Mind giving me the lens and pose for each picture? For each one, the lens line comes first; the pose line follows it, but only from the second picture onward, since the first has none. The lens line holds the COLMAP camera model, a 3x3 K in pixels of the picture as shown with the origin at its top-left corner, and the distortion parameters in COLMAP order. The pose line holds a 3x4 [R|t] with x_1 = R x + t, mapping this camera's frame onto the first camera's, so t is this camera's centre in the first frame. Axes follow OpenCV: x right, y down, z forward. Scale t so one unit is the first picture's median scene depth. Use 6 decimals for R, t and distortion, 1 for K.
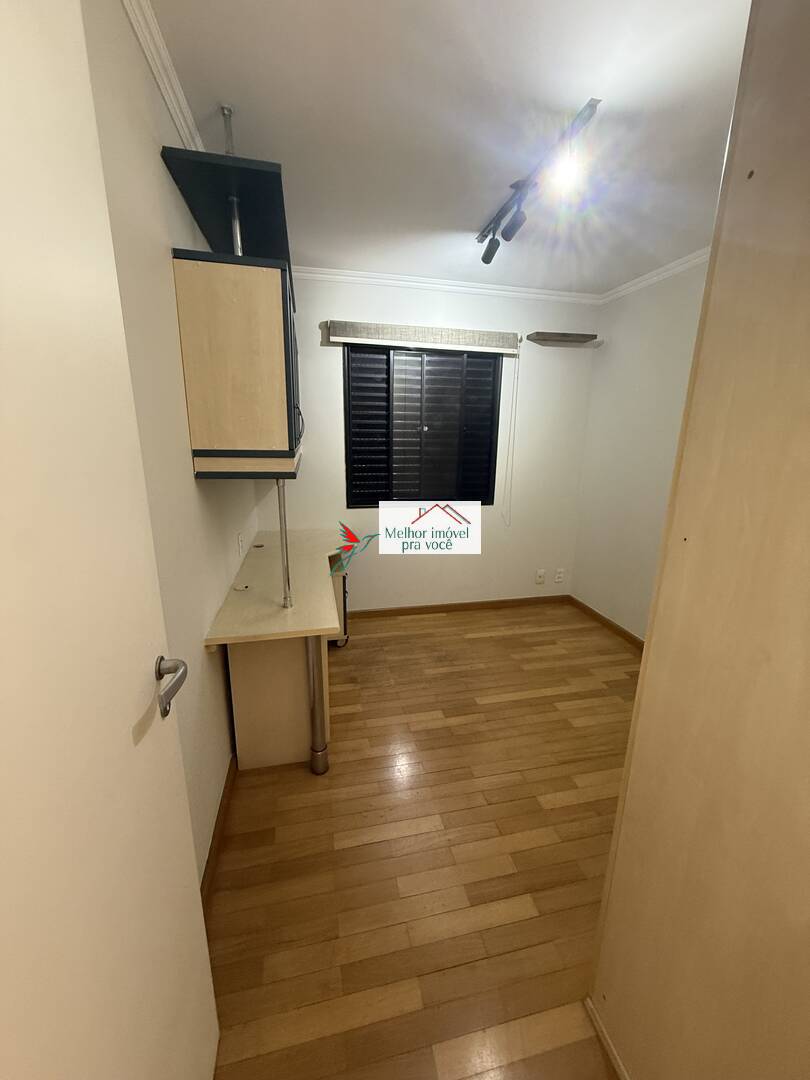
lens RADIAL K [[430.7, 0, 405.0], [0, 430.7, 540.0], [0, 0, 1]] dist [-0.000537, -0.000332]
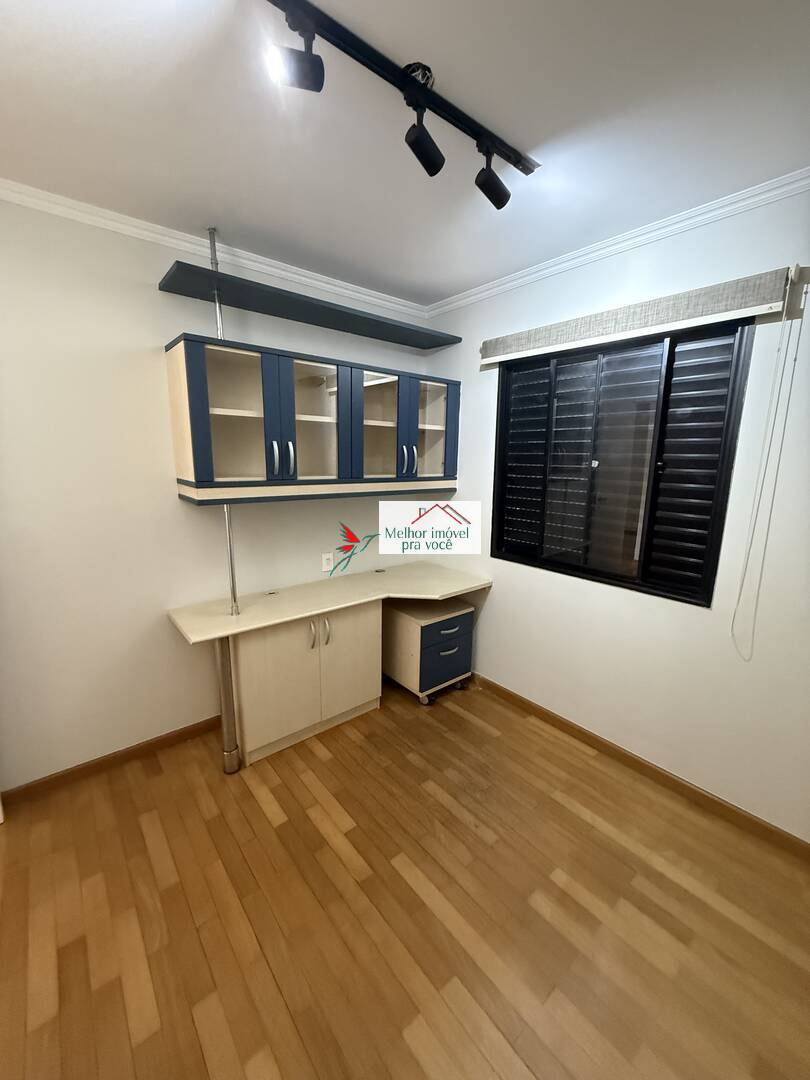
lens RADIAL K [[430.7, 0, 405.0], [0, 430.7, 540.0], [0, 0, 1]] dist [-0.000537, -0.000332]
pose [[0.460652, 0.164759, -0.872155, 0.570881], [-0.222310, 0.972717, 0.066338, -0.137142], [0.859289, 0.163330, 0.484711, 0.495466]]
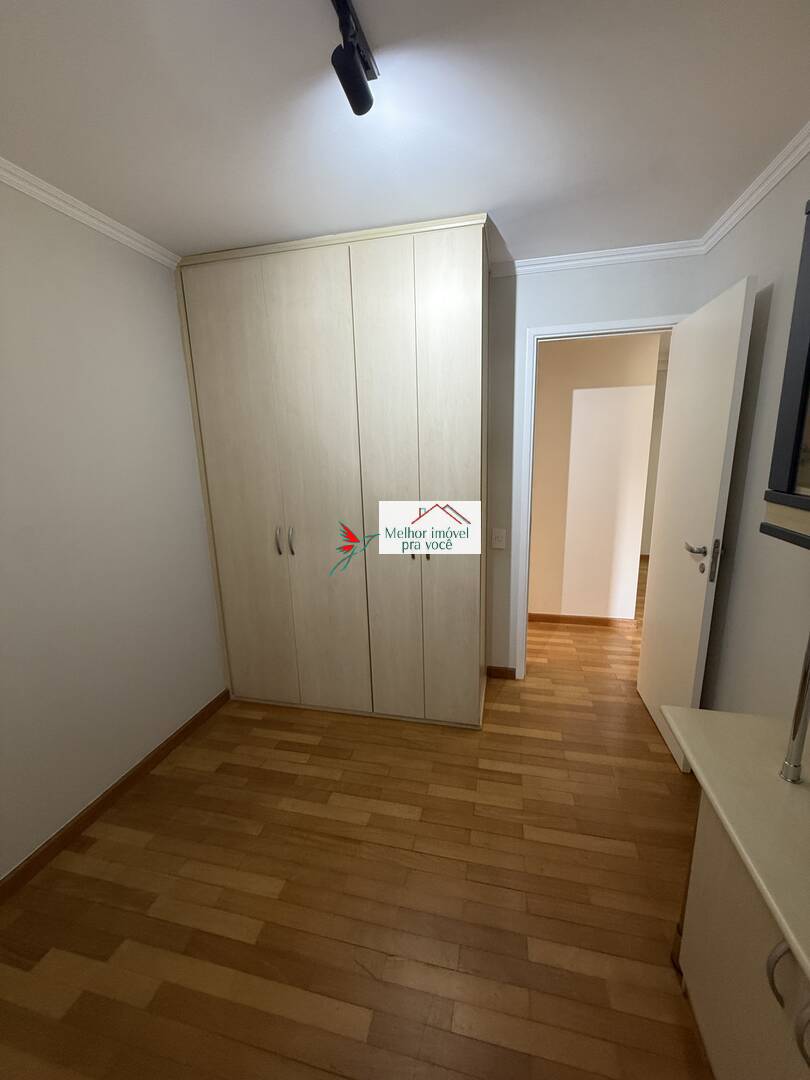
lens RADIAL K [[430.7, 0, 405.0], [0, 430.7, 540.0], [0, 0, 1]] dist [-0.000537, -0.000332]
pose [[-0.898737, -0.080307, 0.431072, -0.026786], [0.119704, 0.900810, 0.417387, -0.250749], [-0.421833, 0.426722, -0.799978, 0.939140]]
